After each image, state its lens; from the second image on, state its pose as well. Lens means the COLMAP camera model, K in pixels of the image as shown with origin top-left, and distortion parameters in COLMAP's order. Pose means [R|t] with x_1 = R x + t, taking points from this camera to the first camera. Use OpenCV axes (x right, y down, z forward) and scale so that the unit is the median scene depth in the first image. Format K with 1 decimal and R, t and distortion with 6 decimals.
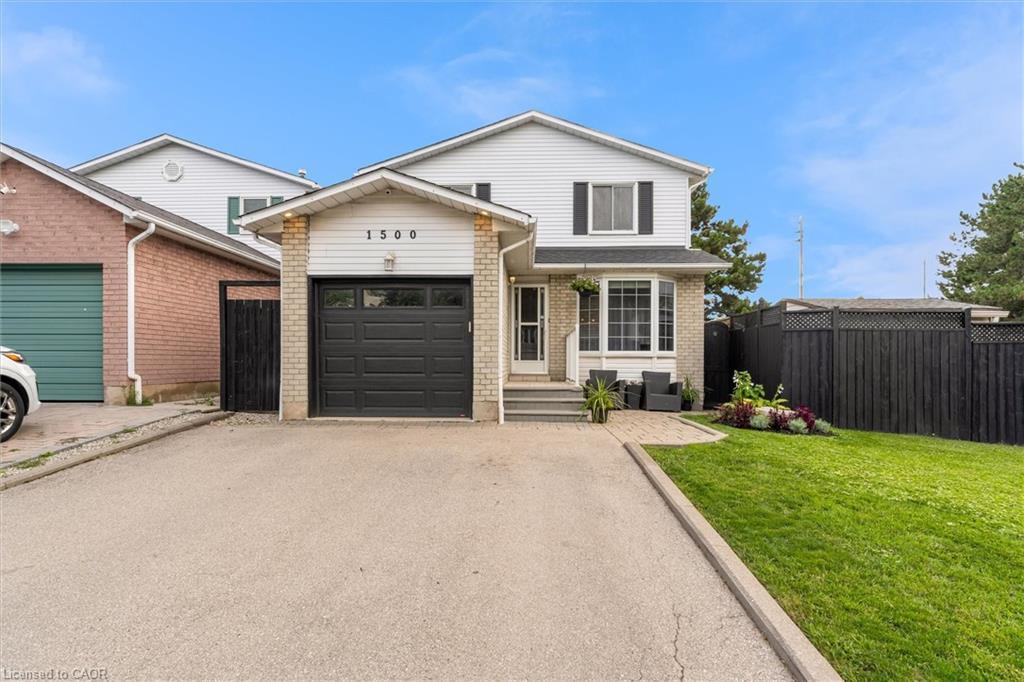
lens RADIAL K [[500.6, 0, 511.8], [0, 500.6, 348.9], [0, 0, 1]] dist [-0.000458, -0.000470]
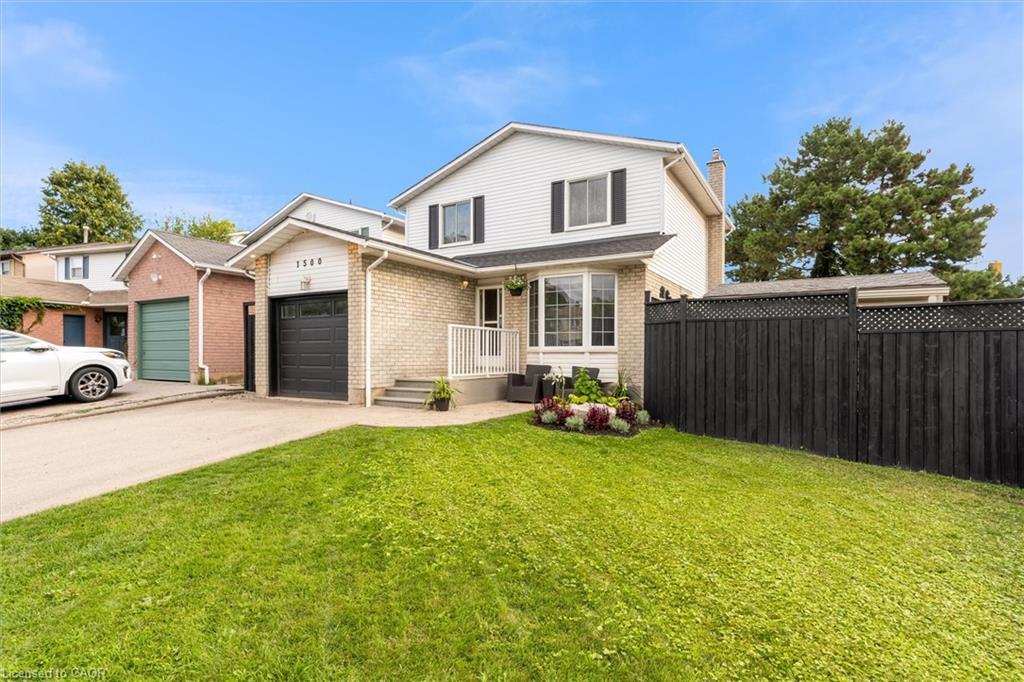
lens RADIAL K [[518.5, 0, 512.0], [0, 518.5, 341.0], [0, 0, 1]] dist [0.000690, 0.000266]
pose [[0.875191, -0.015123, -0.483541, 0.665175], [0.013300, 0.999886, -0.007200, -0.000566], [0.483595, -0.000130, 0.875292, 0.032482]]
